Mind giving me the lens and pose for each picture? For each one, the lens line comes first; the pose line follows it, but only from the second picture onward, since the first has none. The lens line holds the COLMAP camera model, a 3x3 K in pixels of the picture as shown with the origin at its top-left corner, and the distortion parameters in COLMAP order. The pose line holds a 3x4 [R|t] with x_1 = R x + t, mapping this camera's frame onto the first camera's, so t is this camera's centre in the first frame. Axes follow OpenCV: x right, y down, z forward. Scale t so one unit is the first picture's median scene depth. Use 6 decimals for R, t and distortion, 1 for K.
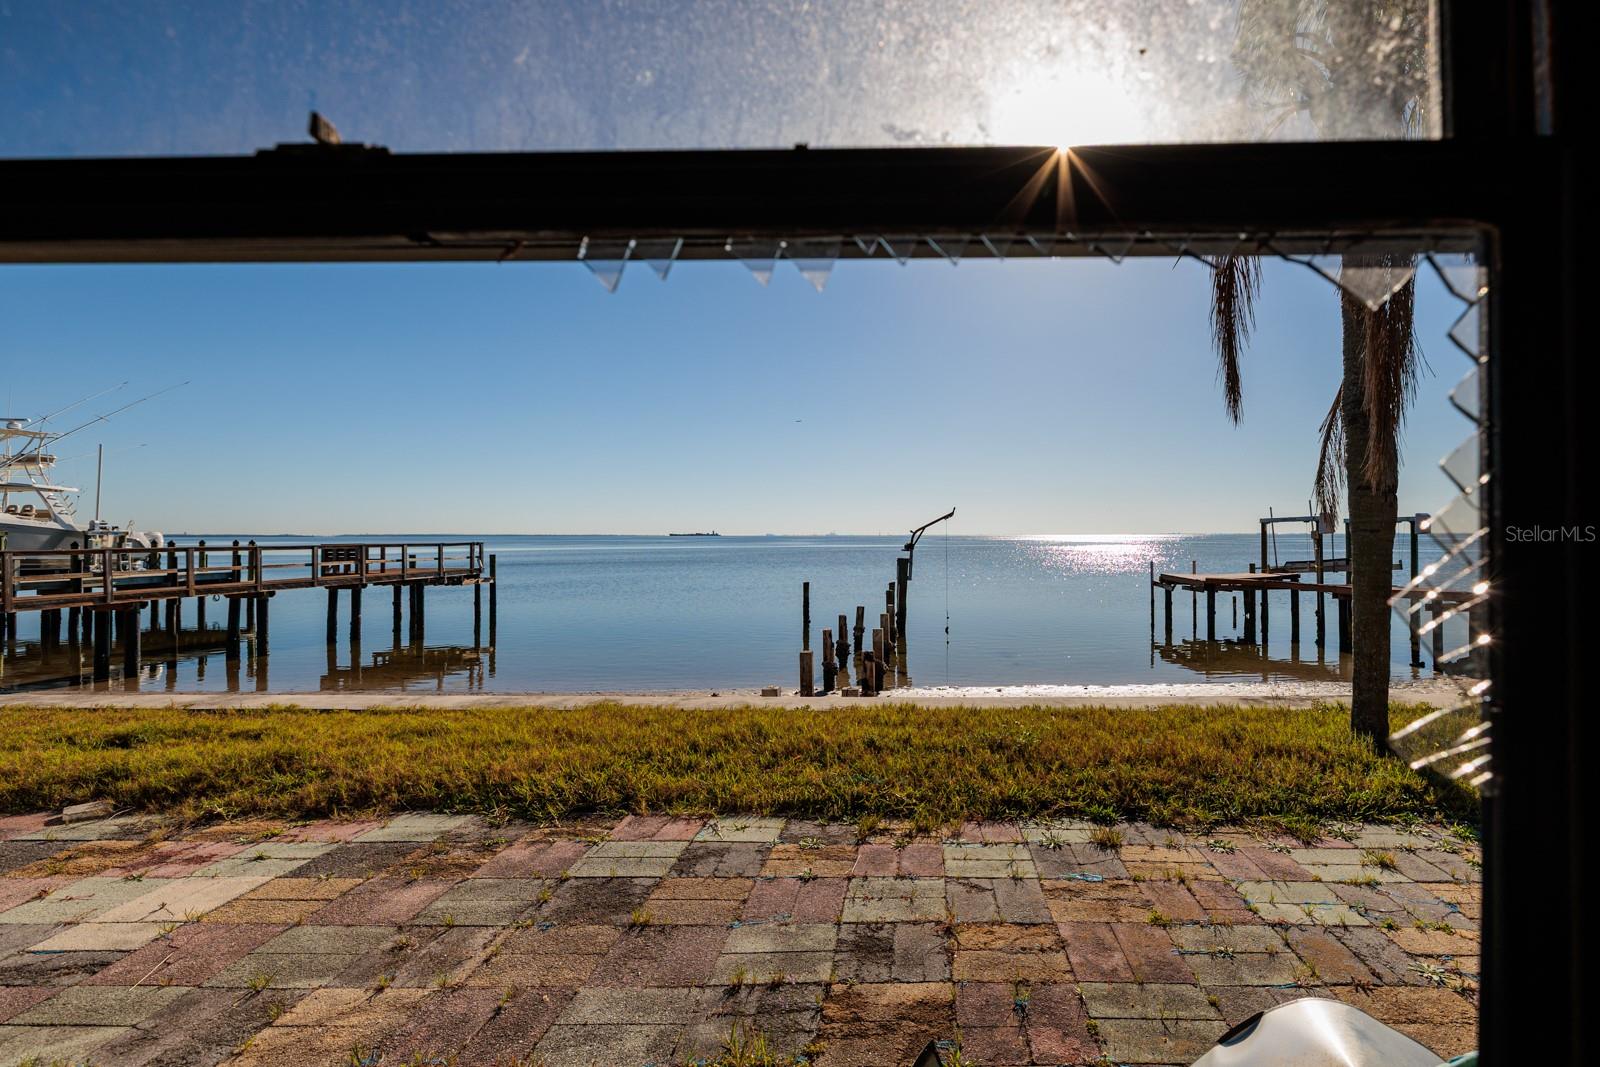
lens RADIAL K [[789.2, 0, 912.8], [0, 789.2, 528.6], [0, 0, 1]] dist [0.000614, 0.000318]
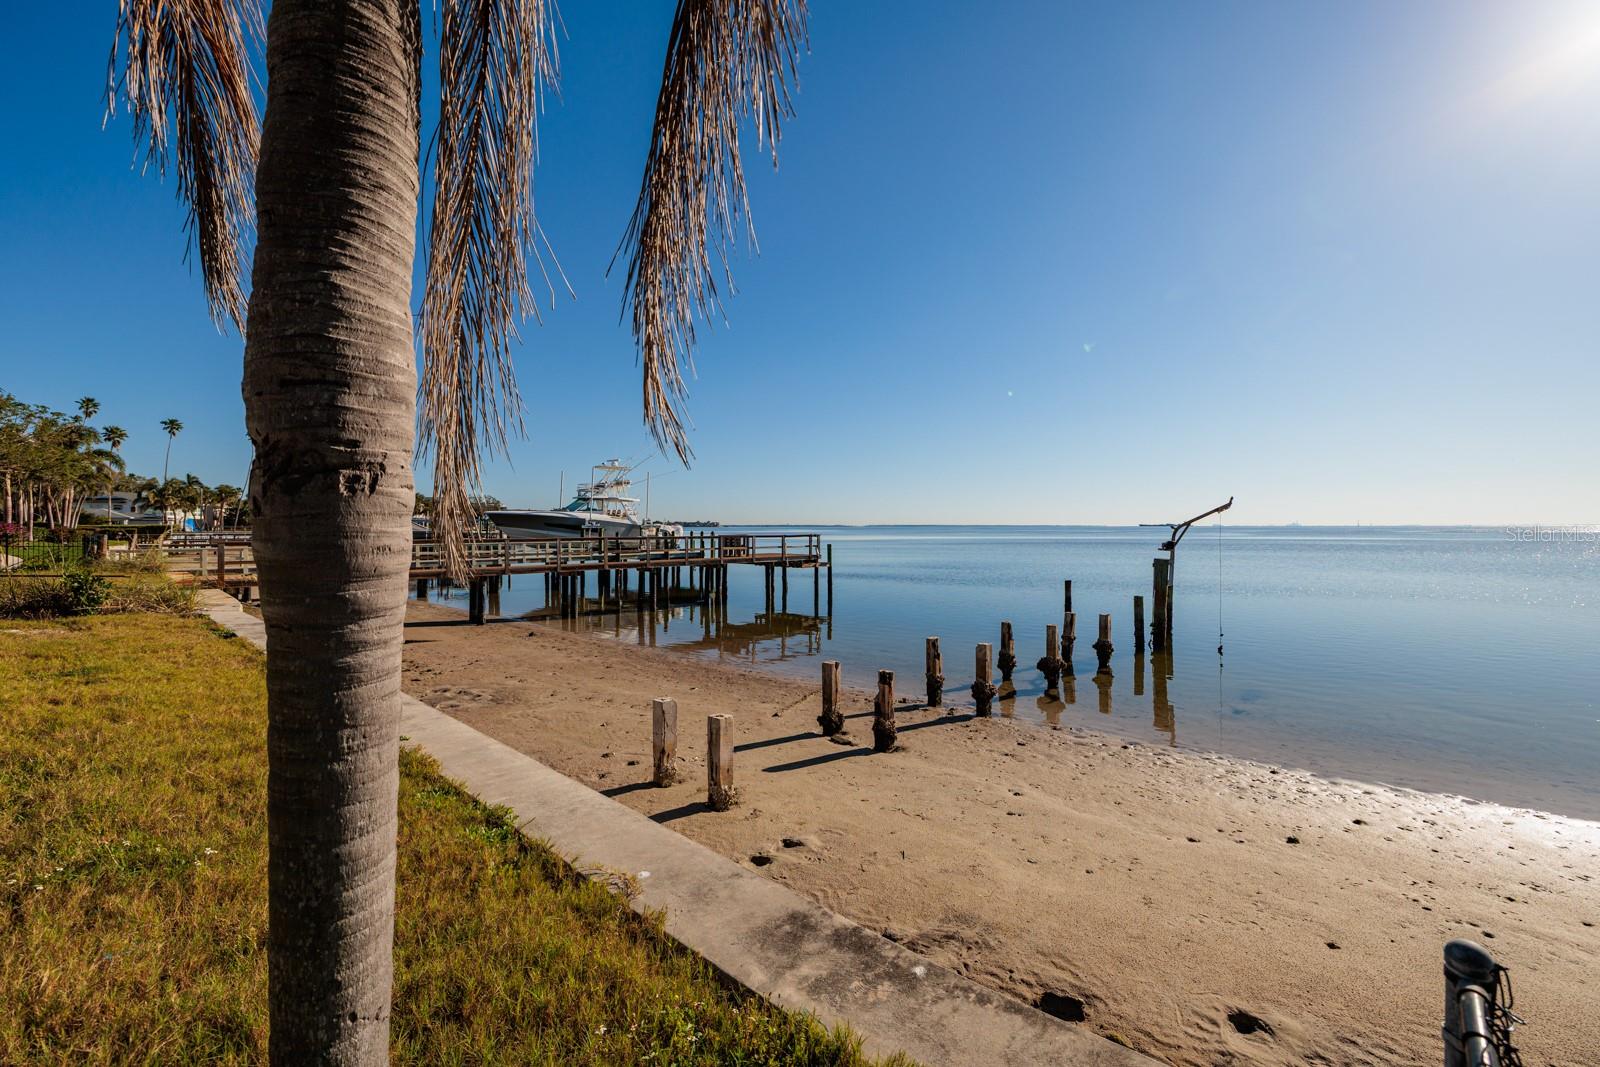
lens RADIAL K [[681.7, 0, 794.5], [0, 681.7, 522.4], [0, 0, 1]] dist [-0.000655, 0.000539]
pose [[0.739144, -0.001698, -0.673545, 0.170090], [0.004368, 0.999988, 0.002272, -0.004798], [0.673533, -0.004621, 0.739142, 0.174229]]
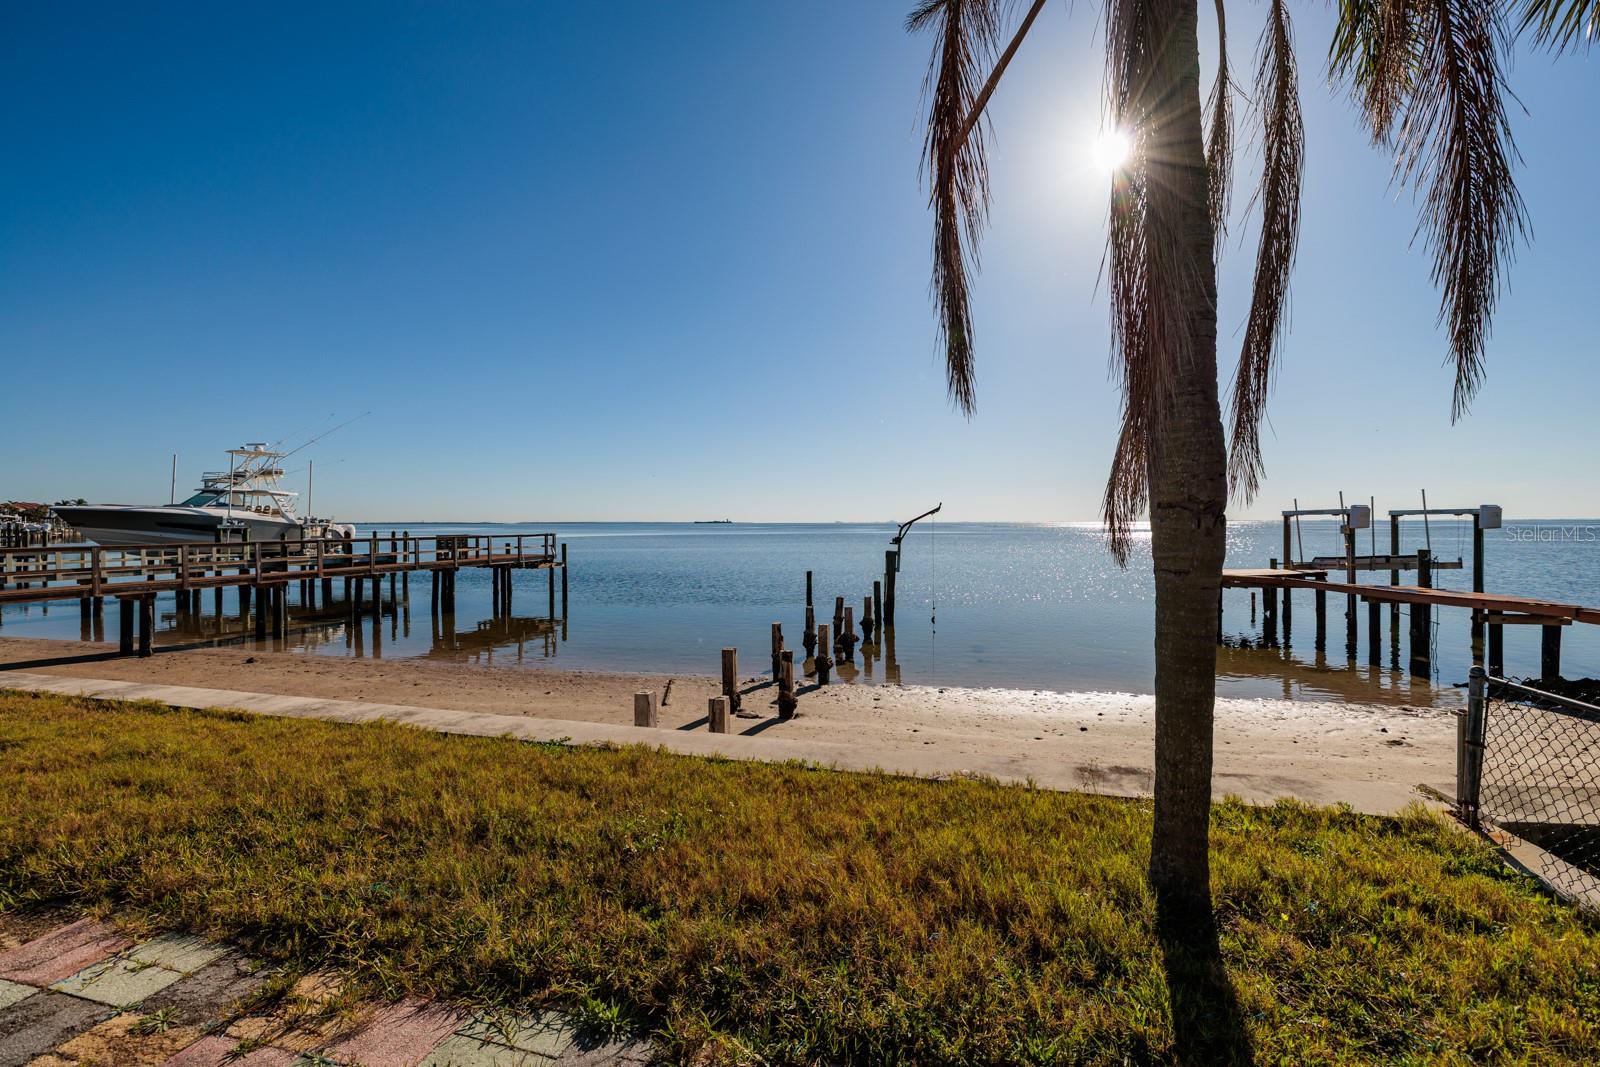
lens RADIAL K [[681.7, 0, 794.6], [0, 681.7, 527.8], [0, 0, 1]] dist [-0.000655, 0.000539]
pose [[0.969004, 0.000895, -0.247042, 0.079145], [0.003276, 0.999859, 0.016475, -0.008268], [0.247022, -0.016774, 0.968865, 0.072885]]
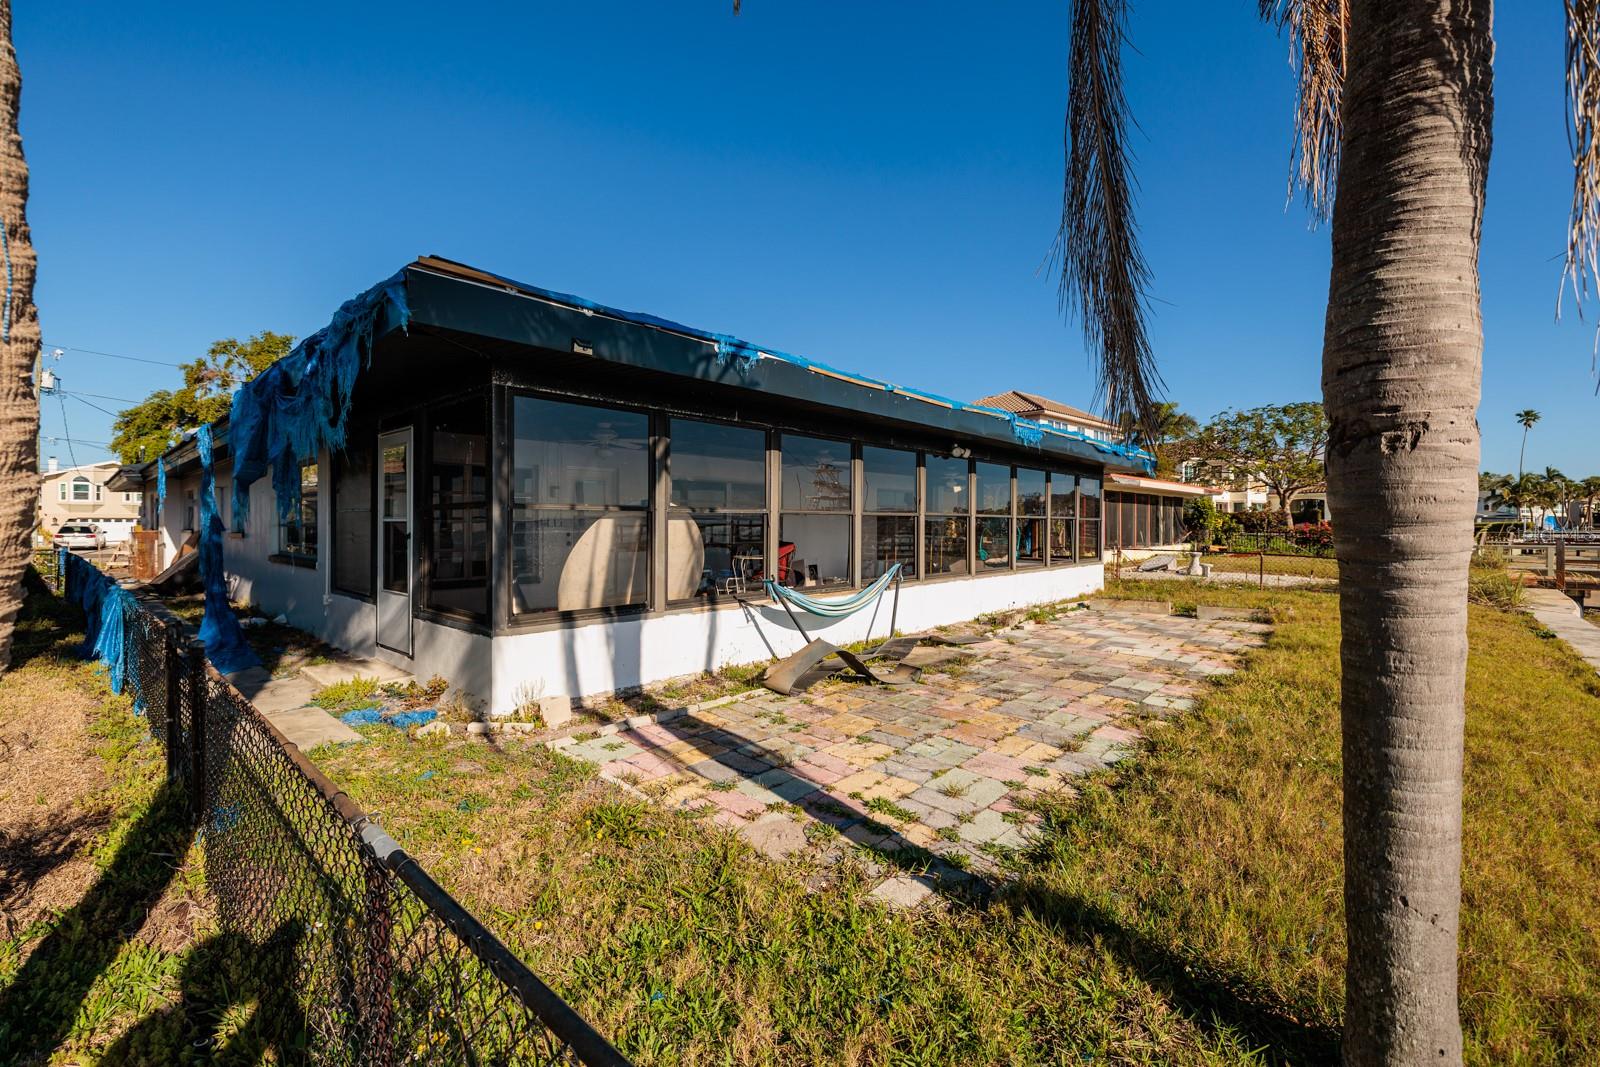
lens RADIAL K [[681.7, 0, 801.8], [0, 681.7, 530.2], [0, 0, 1]] dist [-0.000655, 0.000539]
pose [[-0.673697, 0.005351, -0.738988, 0.194573], [0.006827, 0.999976, 0.001018, 0.000282], [0.738976, -0.004359, -0.673718, 0.194339]]
